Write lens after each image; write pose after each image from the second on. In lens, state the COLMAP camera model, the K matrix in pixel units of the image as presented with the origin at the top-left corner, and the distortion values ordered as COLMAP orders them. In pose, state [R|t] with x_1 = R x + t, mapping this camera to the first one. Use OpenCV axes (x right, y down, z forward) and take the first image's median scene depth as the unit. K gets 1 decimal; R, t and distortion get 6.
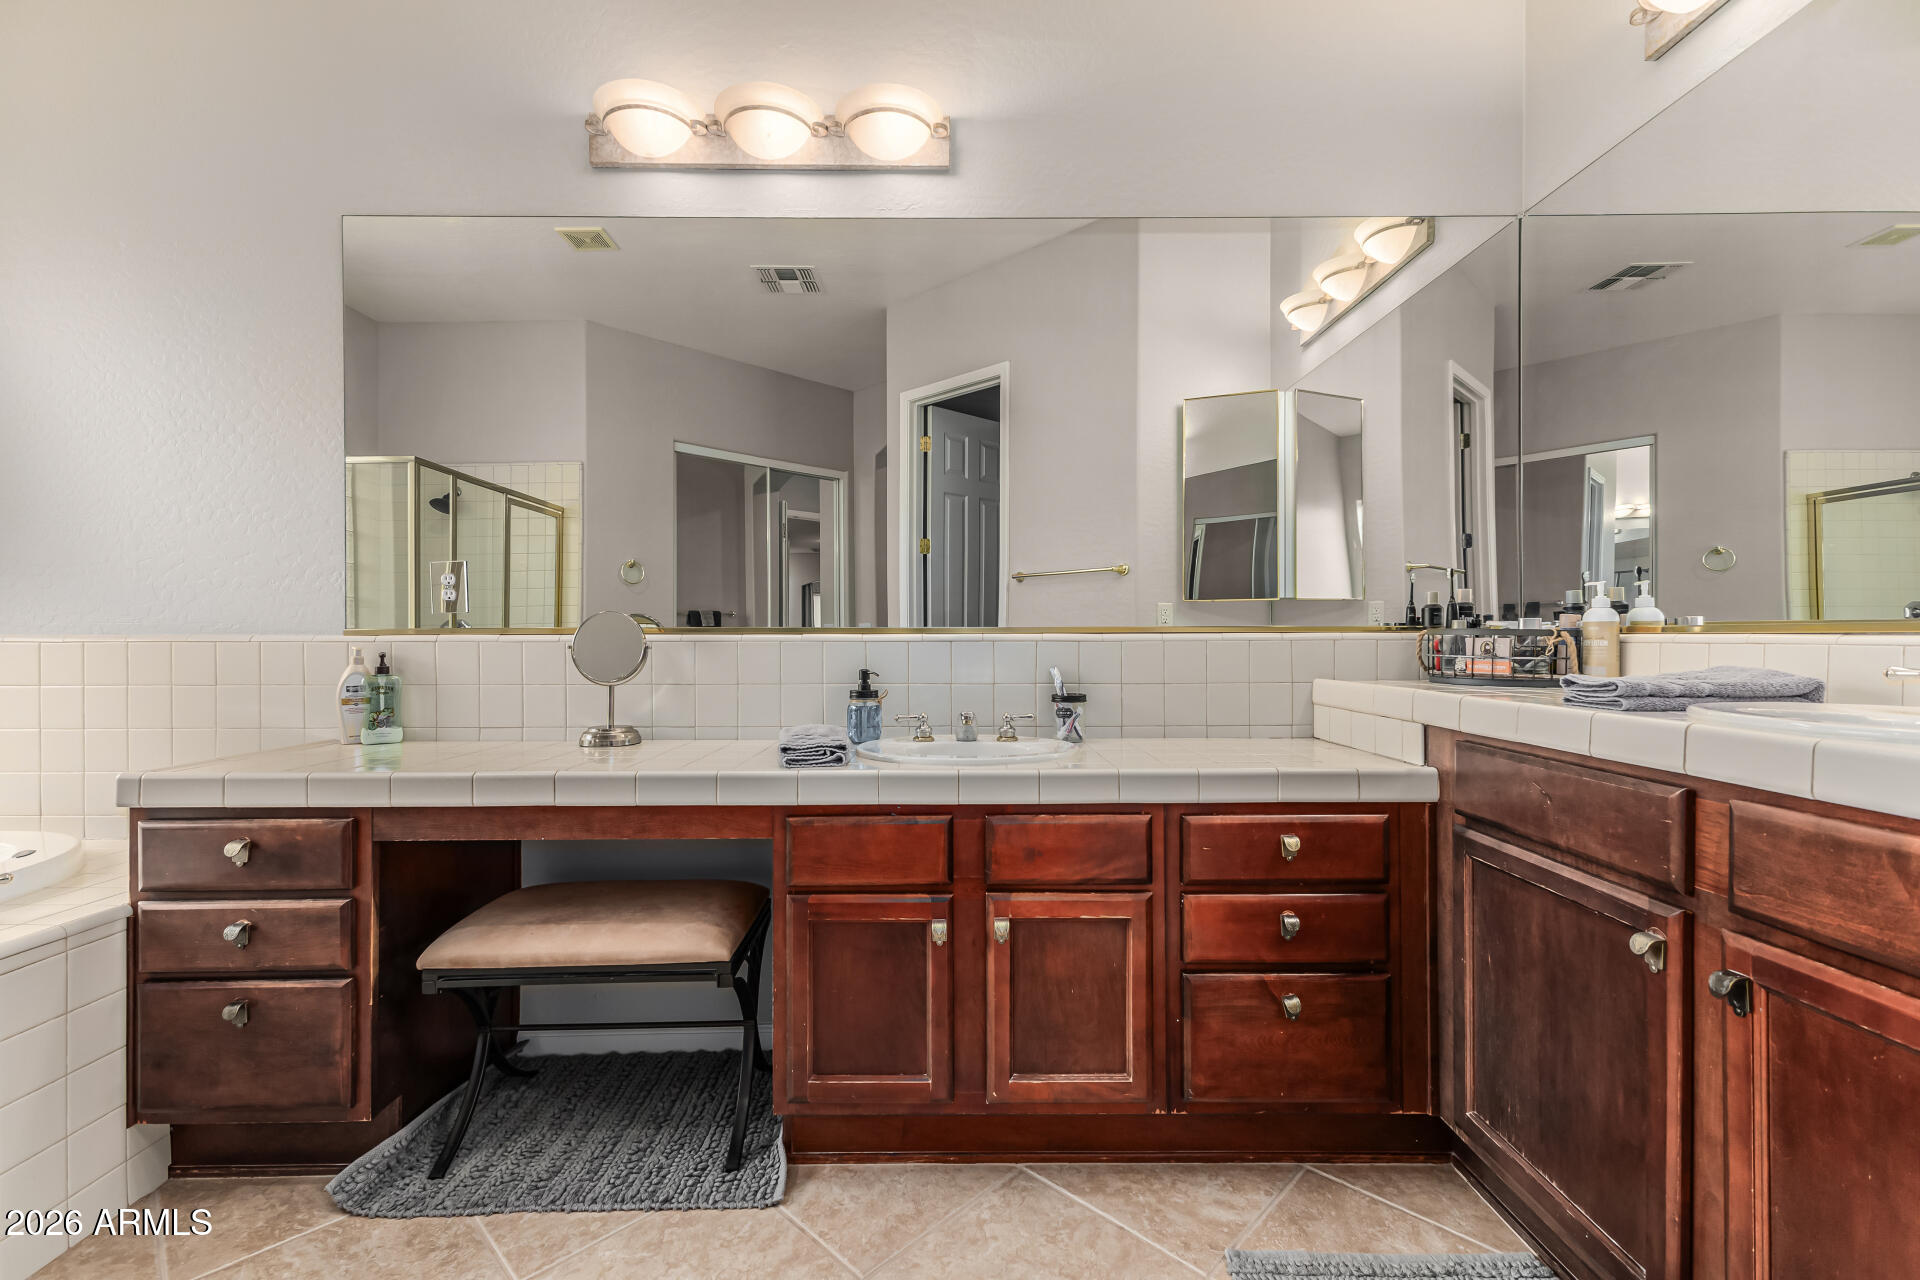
lens RADIAL K [[831.4, 0, 953.6], [0, 831.4, 636.3], [0, 0, 1]] dist [0.012049, -0.003153]
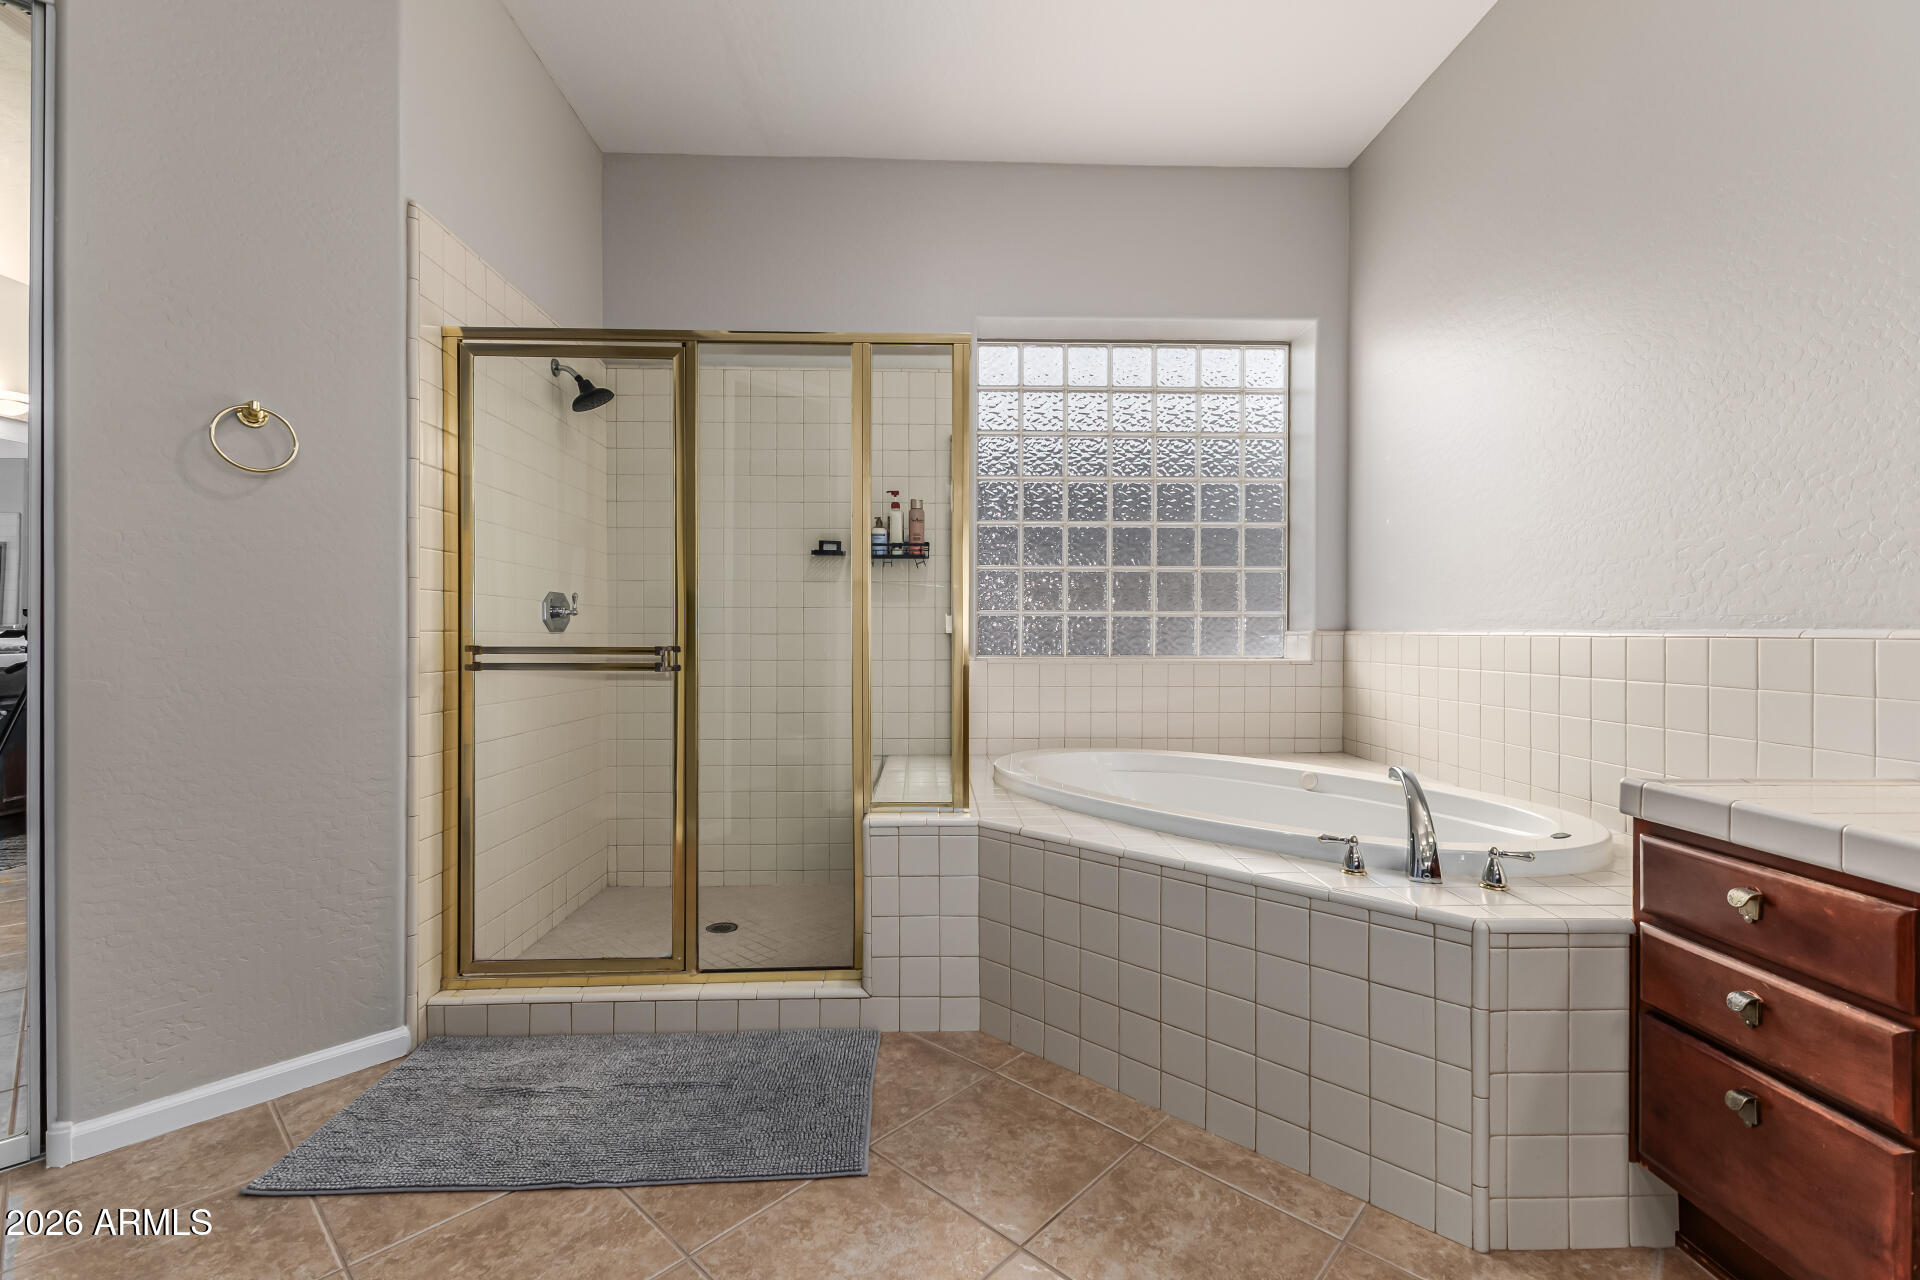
lens RADIAL K [[831.4, 0, 951.0], [0, 831.4, 633.6], [0, 0, 1]] dist [0.012049, -0.003153]
pose [[0.021914, 0.005490, -0.999745, -0.076064], [-0.000213, 0.999985, 0.005487, -0.002610], [0.999760, 0.000093, 0.021915, 0.227961]]
